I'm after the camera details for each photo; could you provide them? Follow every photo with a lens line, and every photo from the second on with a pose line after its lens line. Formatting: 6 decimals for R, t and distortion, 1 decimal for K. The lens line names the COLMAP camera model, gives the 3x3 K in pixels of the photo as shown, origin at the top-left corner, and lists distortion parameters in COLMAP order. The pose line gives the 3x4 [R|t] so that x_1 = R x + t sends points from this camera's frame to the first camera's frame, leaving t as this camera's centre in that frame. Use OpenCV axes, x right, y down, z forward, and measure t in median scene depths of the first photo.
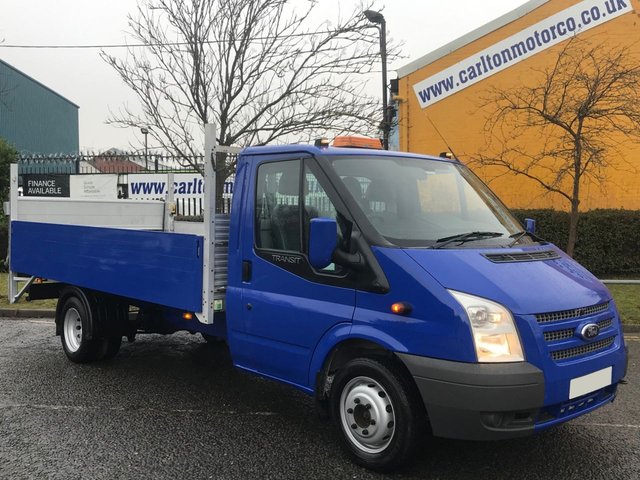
lens RADIAL K [[683.2, 0, 319.8], [0, 683.2, 239.1], [0, 0, 1]] dist [0.010053, 0.013533]
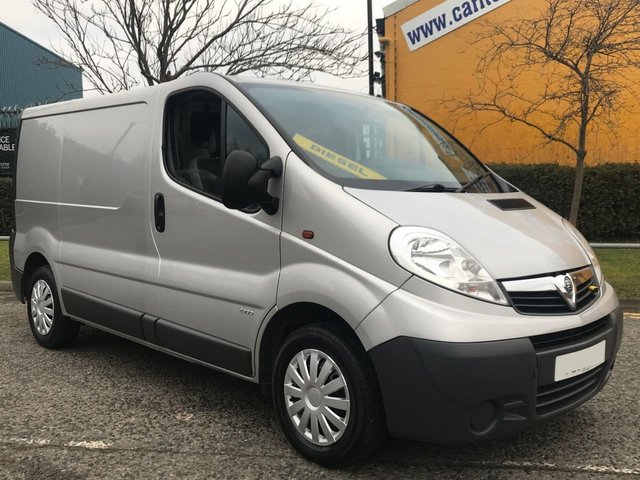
lens RADIAL K [[668.9, 0, 321.2], [0, 668.9, 239.9], [0, 0, 1]] dist [0.001534, 0.018069]
pose [[0.999741, -0.001825, -0.022675, 0.059614], [0.003031, 0.998576, 0.053255, 0.007536], [0.022545, -0.053310, 0.998323, 0.133674]]
